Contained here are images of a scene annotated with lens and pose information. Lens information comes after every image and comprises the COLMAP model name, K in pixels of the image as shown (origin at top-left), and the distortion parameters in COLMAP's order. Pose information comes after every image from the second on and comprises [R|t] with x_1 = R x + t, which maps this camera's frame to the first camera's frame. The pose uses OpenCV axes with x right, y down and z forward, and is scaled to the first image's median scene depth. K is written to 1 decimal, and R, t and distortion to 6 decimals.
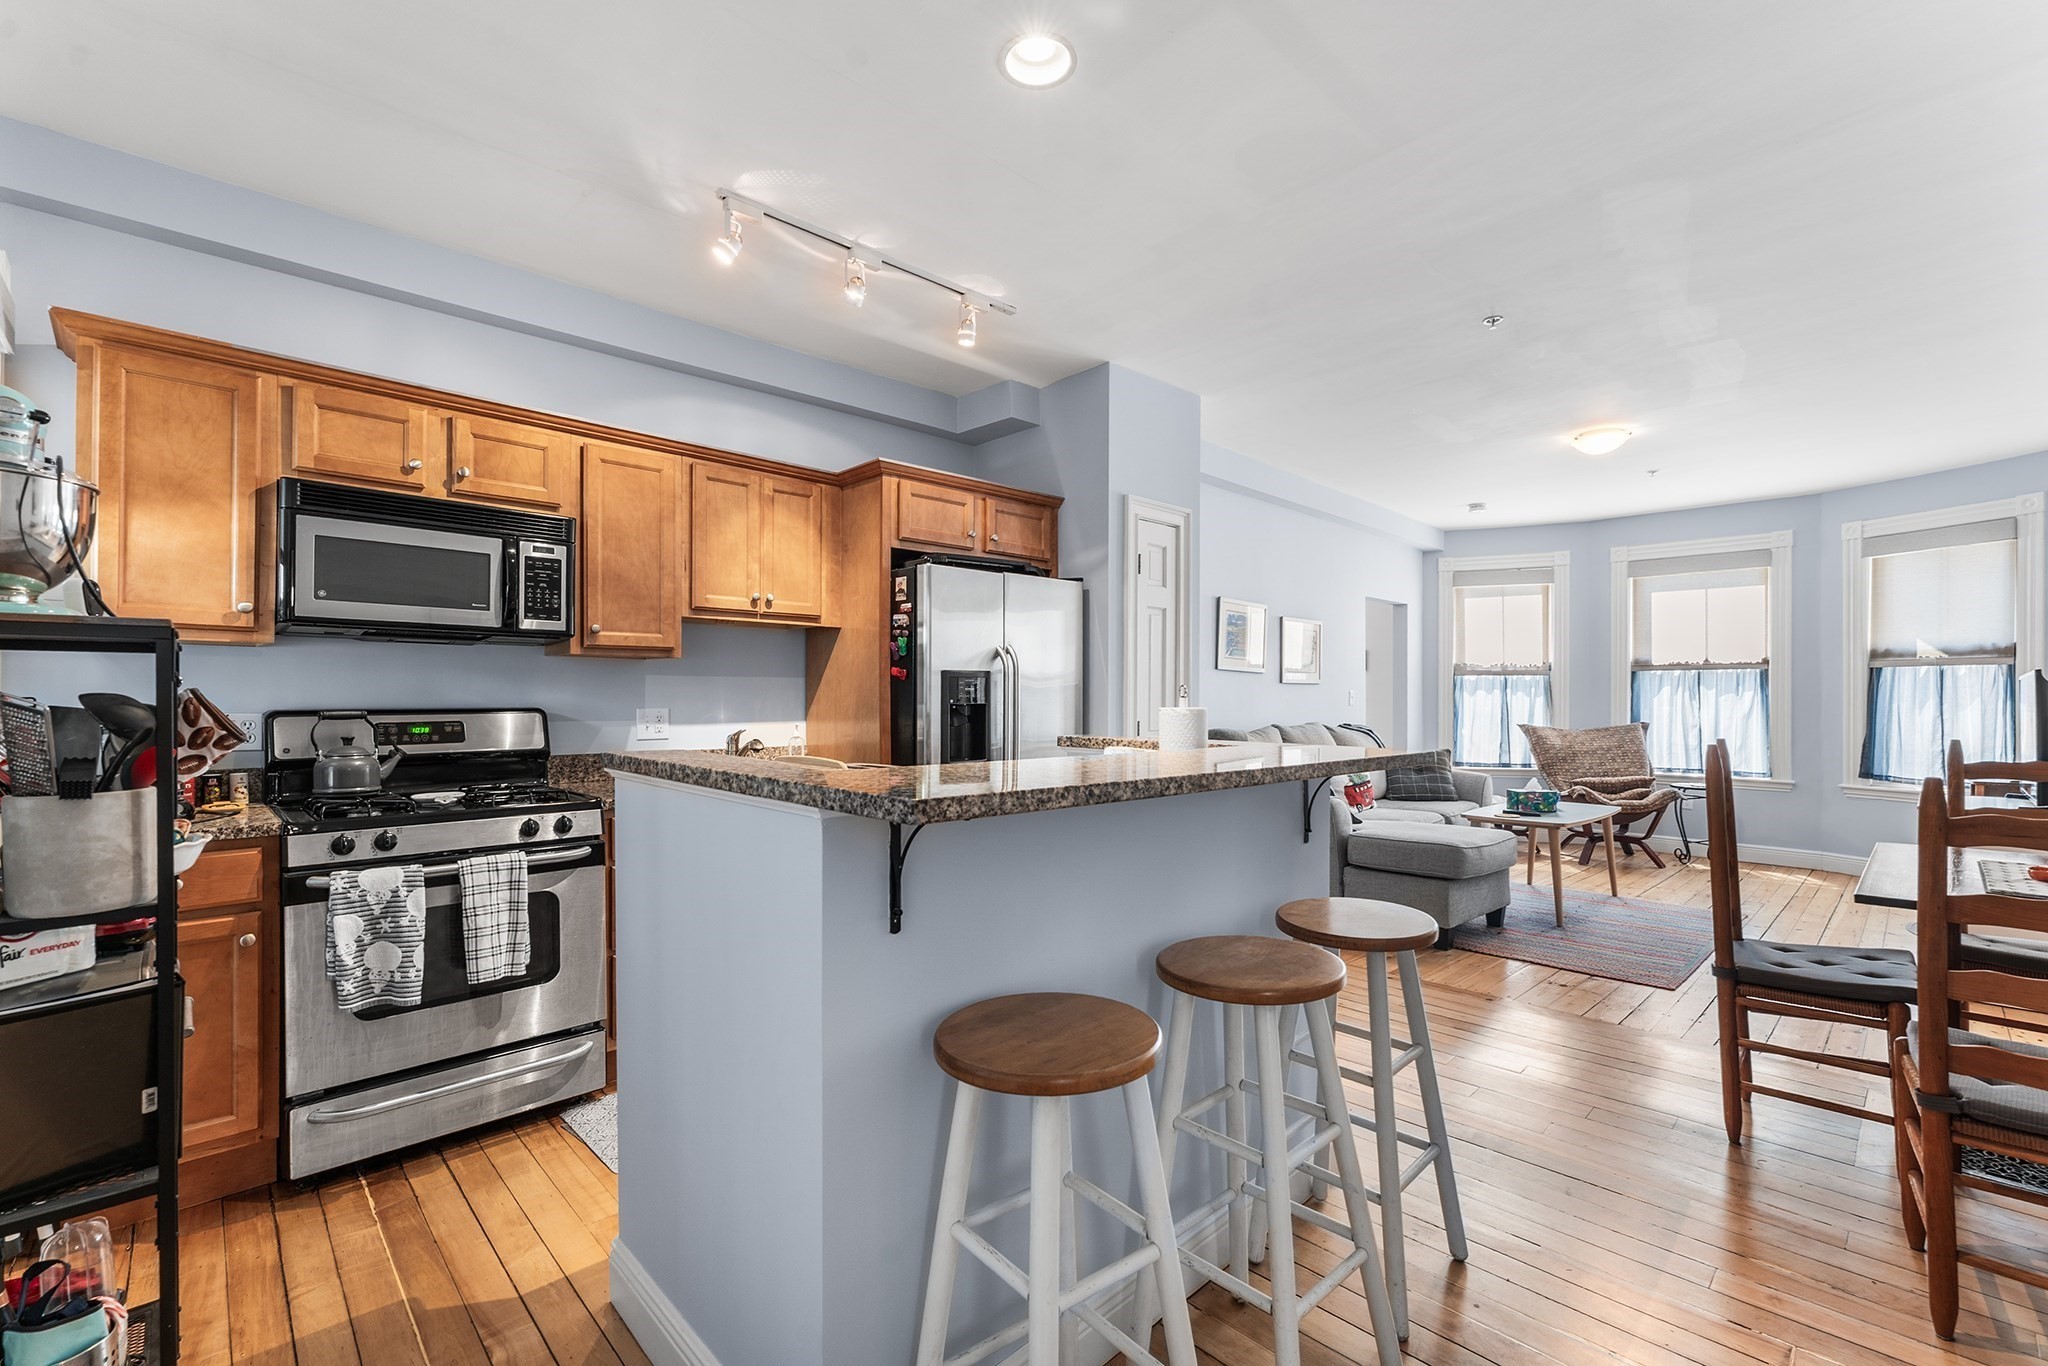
lens RADIAL K [[873.2, 0, 1022.4], [0, 873.2, 701.3], [0, 0, 1]] dist [0.000073, -0.000083]
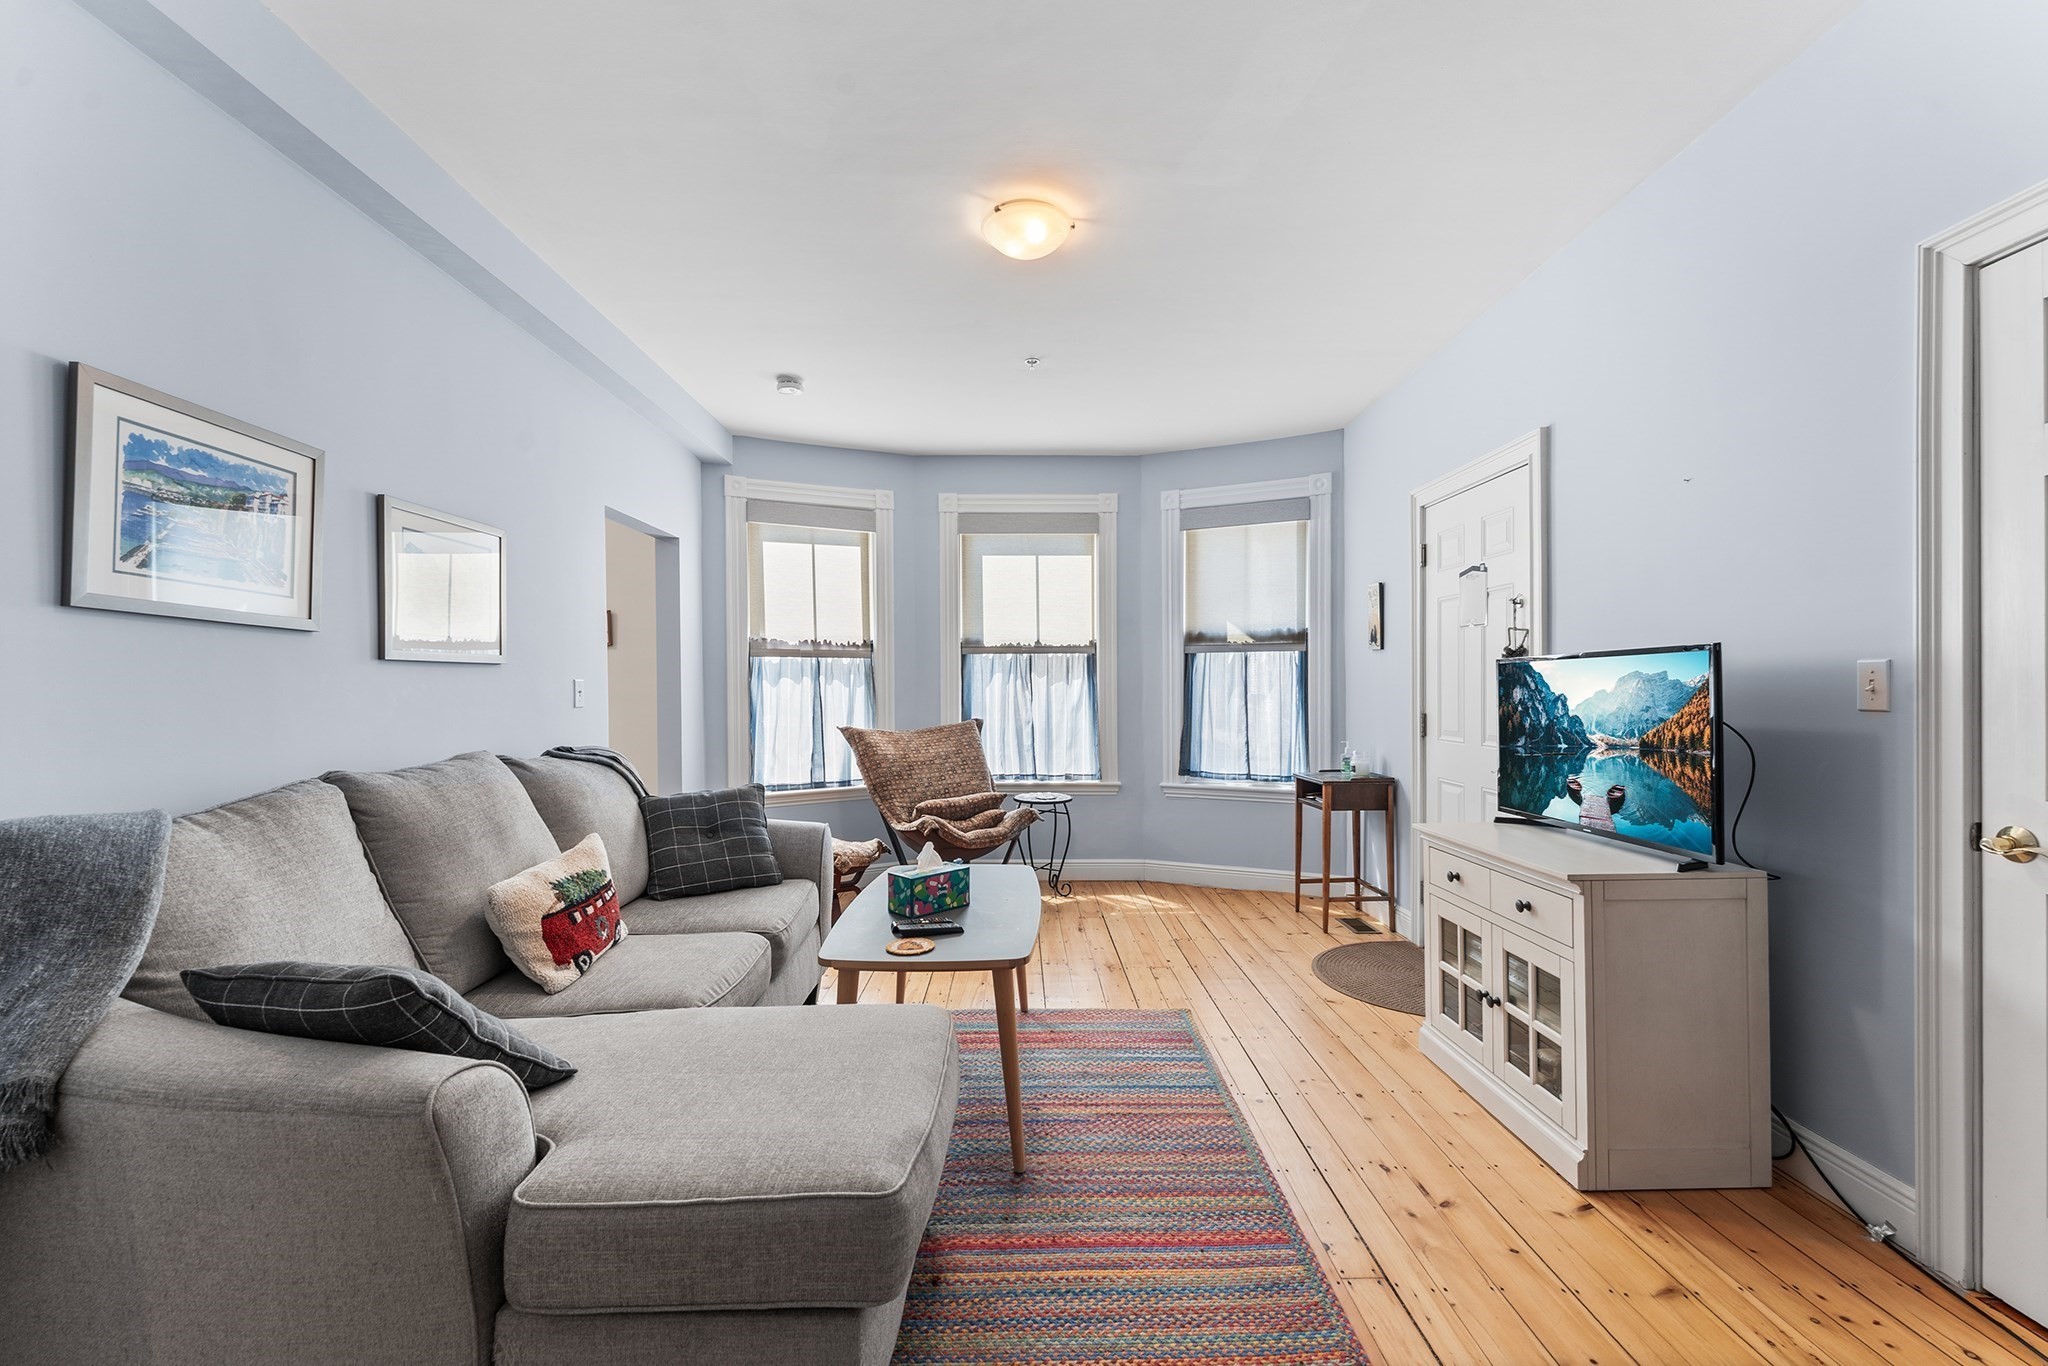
lens RADIAL K [[847.6, 0, 1022.6], [0, 847.6, 695.7], [0, 0, 1]] dist [0.000005, -0.000084]
pose [[0.689159, -0.013942, 0.724476, 0.200534], [0.008507, 0.999902, 0.011151, -0.005569], [-0.724560, -0.001522, 0.689210, 0.477276]]
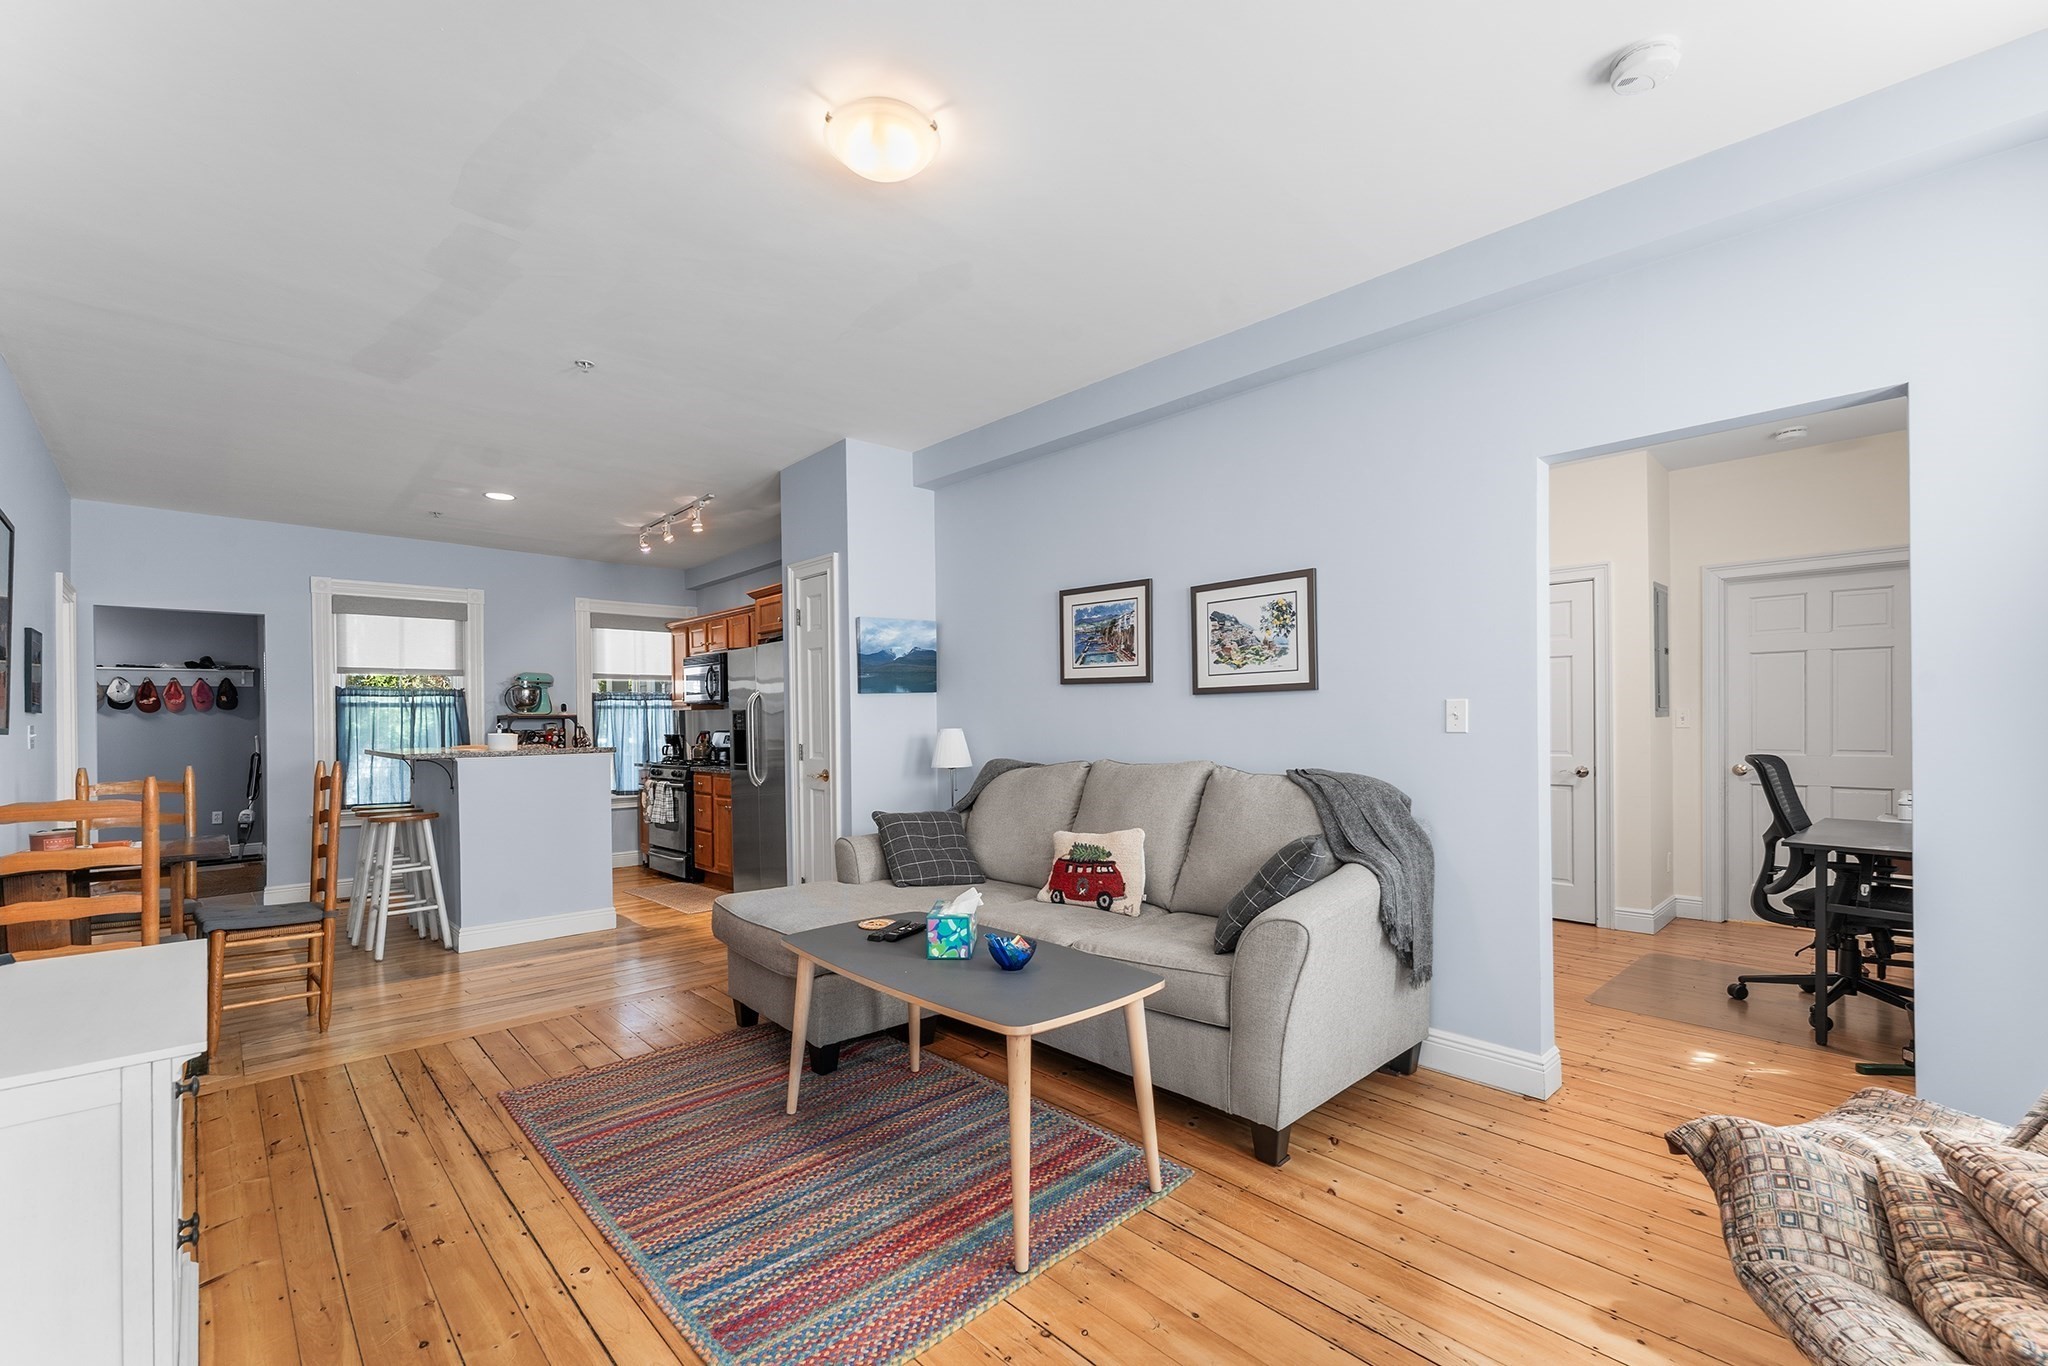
lens RADIAL K [[865.9, 0, 1018.1], [0, 865.9, 723.2], [0, 0, 1]] dist [0.001612, -0.000211]
pose [[-0.006573, 0.001834, -0.999977, 0.842060], [0.011330, 0.999934, 0.001759, -0.003119], [0.999914, -0.011318, -0.006594, 0.814492]]
